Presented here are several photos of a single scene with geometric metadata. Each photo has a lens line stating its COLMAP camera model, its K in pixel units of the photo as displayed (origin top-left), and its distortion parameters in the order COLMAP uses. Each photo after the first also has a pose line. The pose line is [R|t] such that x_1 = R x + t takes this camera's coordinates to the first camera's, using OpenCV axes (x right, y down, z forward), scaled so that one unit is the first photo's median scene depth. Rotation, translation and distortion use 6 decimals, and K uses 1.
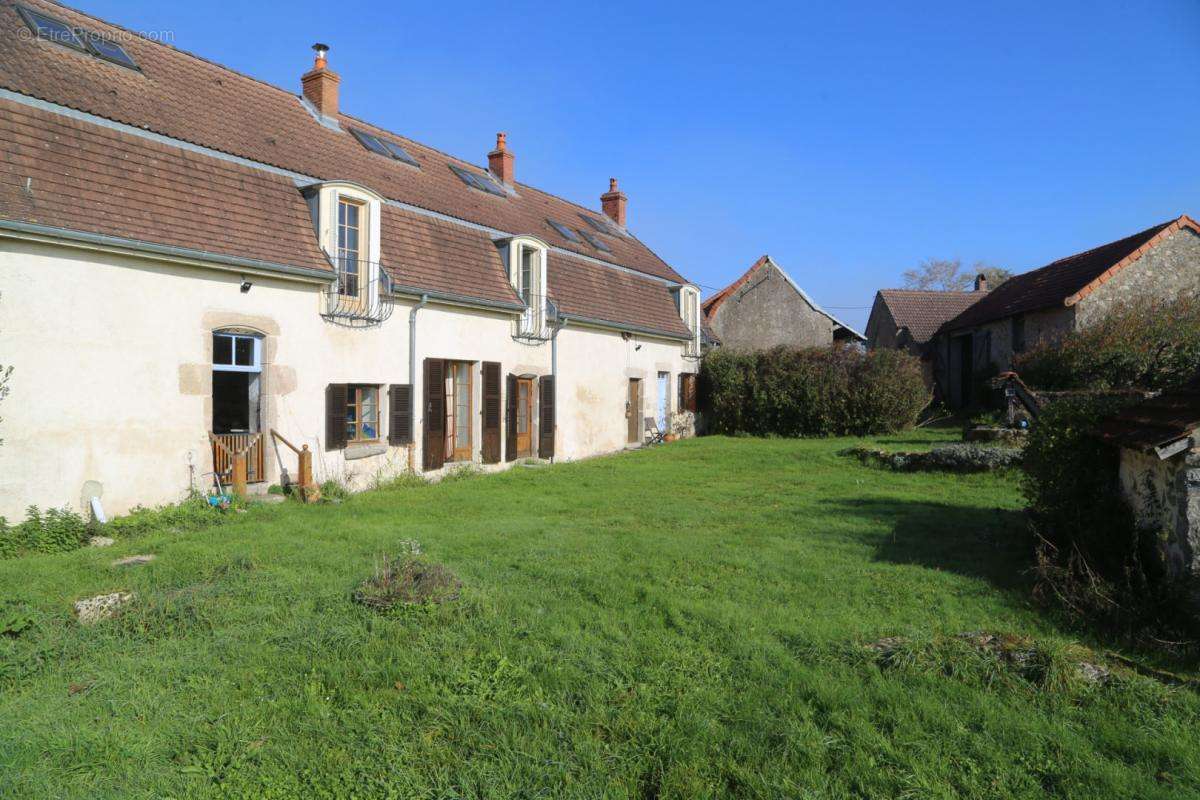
lens RADIAL K [[801.8, 0, 590.4], [0, 801.8, 400.2], [0, 0, 1]] dist [-0.124381, 0.066686]
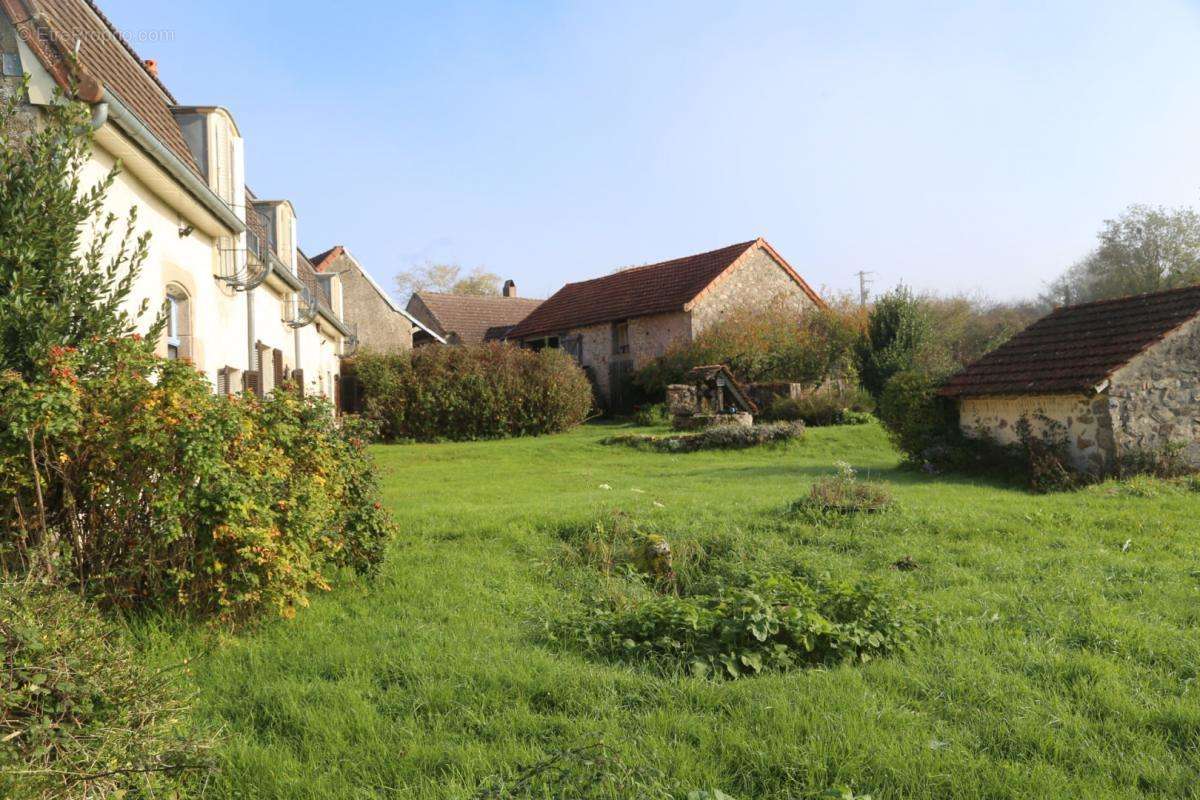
lens RADIAL K [[943.3, 0, 598.5], [0, 943.3, 410.8], [0, 0, 1]] dist [-0.065762, 0.052195]
pose [[0.777822, -0.024805, 0.627994, -0.462163], [0.034954, 0.999382, -0.003819, 0.029701], [-0.627511, 0.024922, 0.778208, 0.042736]]
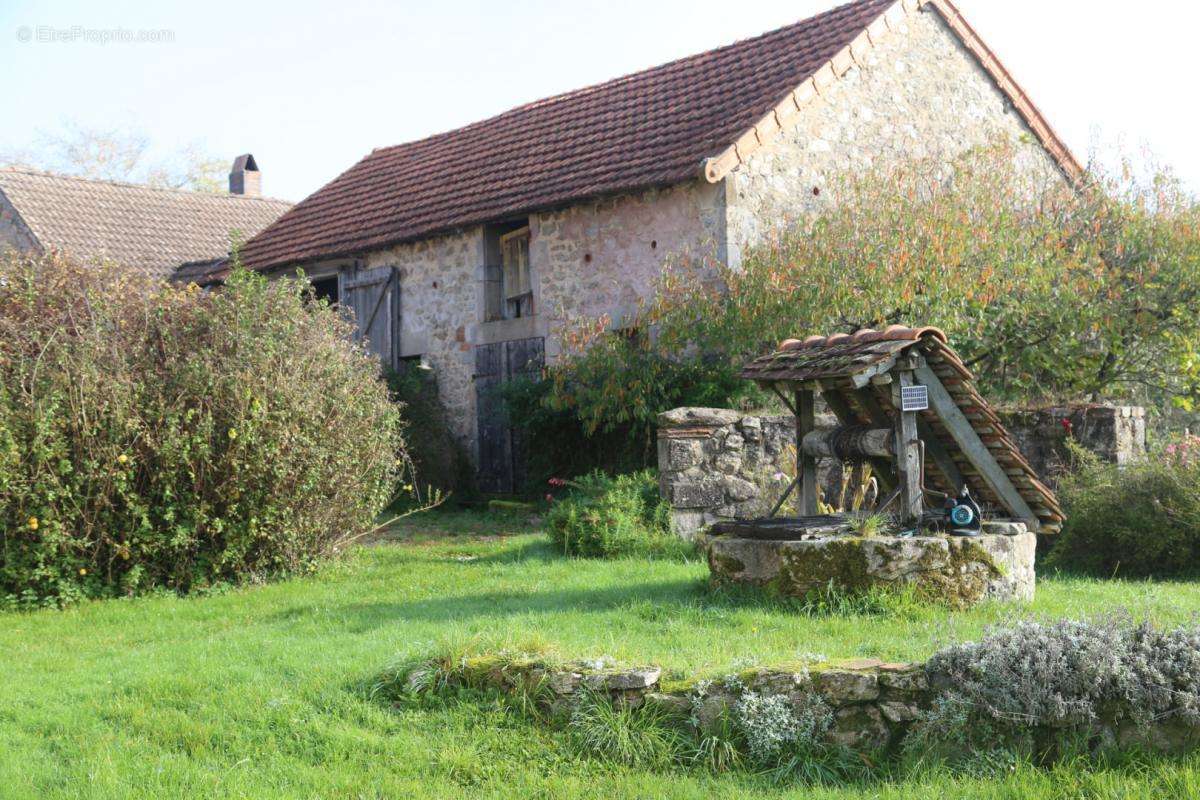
lens RADIAL K [[1737.4, 0, 633.9], [0, 1737.4, 405.5], [0, 0, 1]] dist [0.141295, 0.000000]
pose [[0.718591, 0.003345, 0.695425, 0.047802], [0.027785, 0.999052, -0.033516, 0.009786], [-0.694878, 0.043407, 0.717817, 0.630742]]
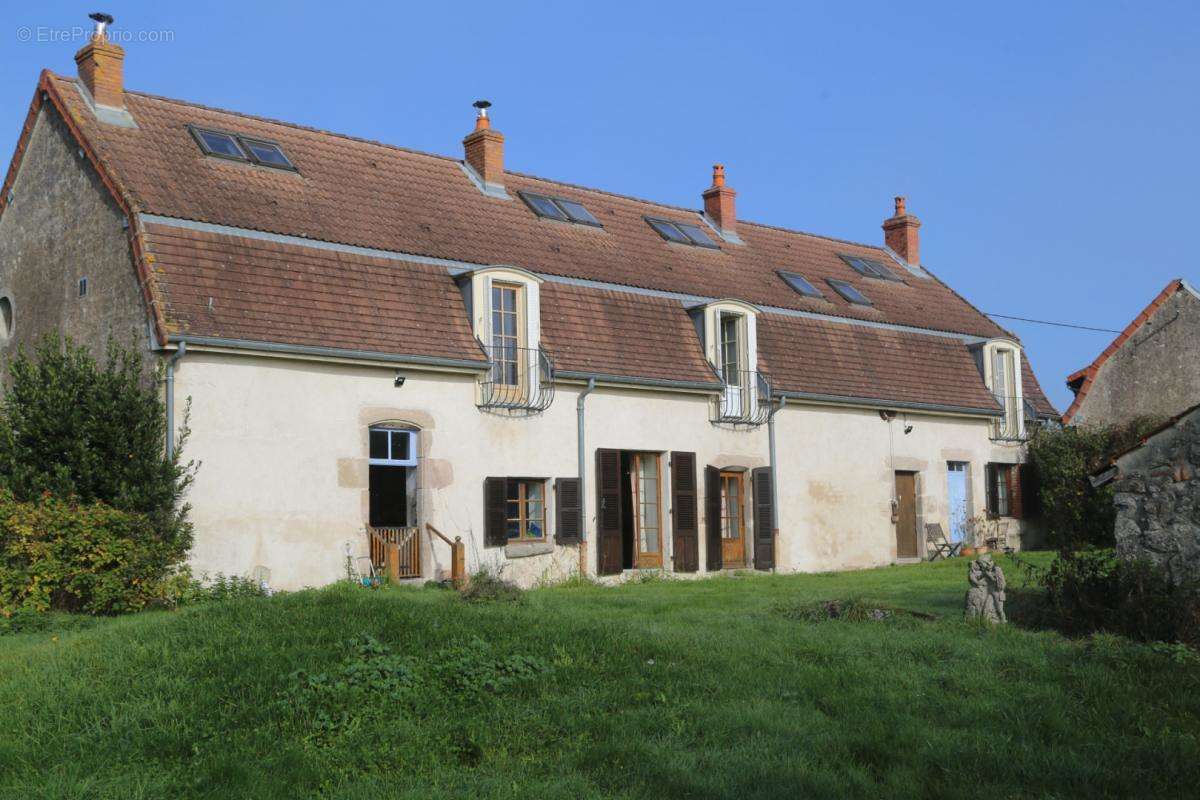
lens RADIAL K [[1349.5, 0, 583.2], [0, 1349.5, 405.8], [0, 0, 1]] dist [0.084808, 0.000000]
pose [[0.948510, -0.054255, -0.312065, 0.230306], [0.022256, 0.994202, -0.105203, 0.053145], [0.315963, 0.092841, 0.944218, -0.401754]]
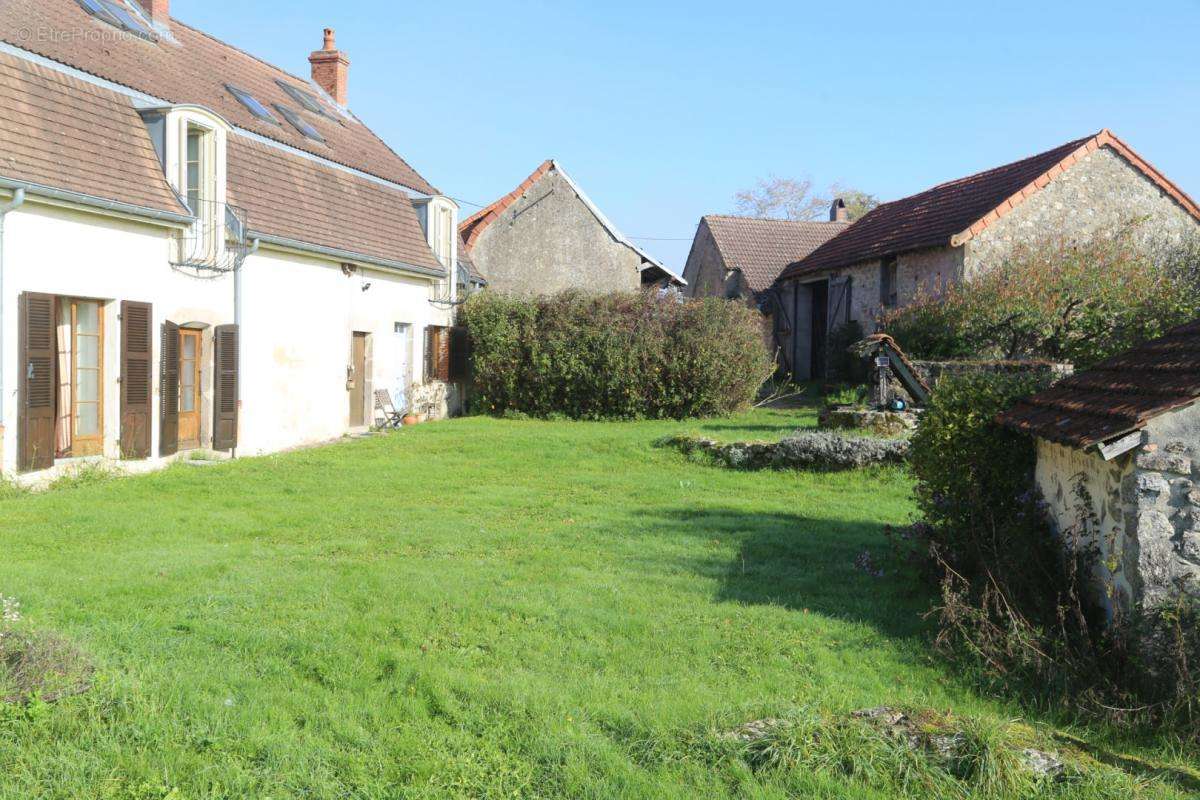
lens RADIAL K [[1143.3, 0, 580.0], [0, 1143.3, 401.8], [0, 0, 1]] dist [0.022183, 0.000000]
pose [[0.968512, 0.006890, 0.248872, -0.007510], [-0.015176, 0.999392, 0.031394, -0.001977], [-0.248505, -0.034183, 0.968027, 0.019499]]
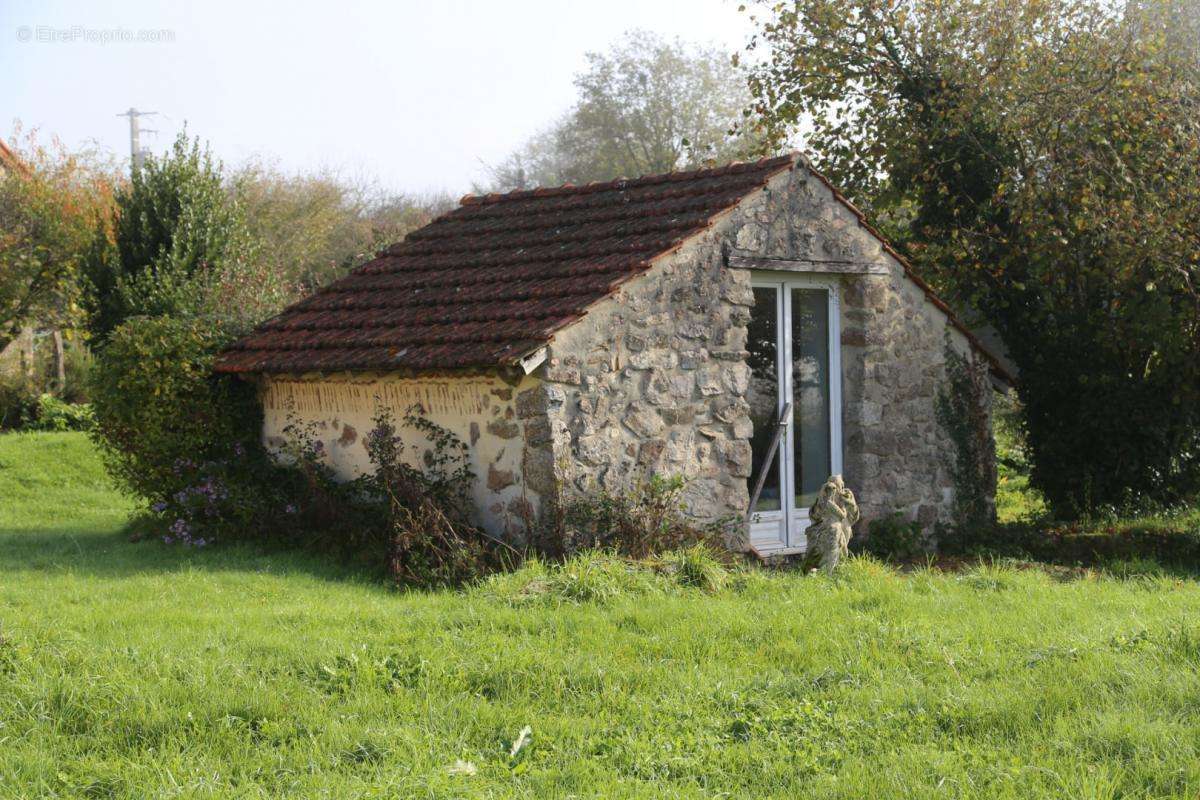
lens RADIAL K [[1737.4, 0, 594.4], [0, 1737.4, 397.5], [0, 0, 1]] dist [0.141295, 0.000000]
pose [[0.394247, -0.014667, 0.918887, -0.299902], [0.013362, 0.999858, 0.010226, 0.028903], [-0.918907, 0.008247, 0.394388, 0.080002]]
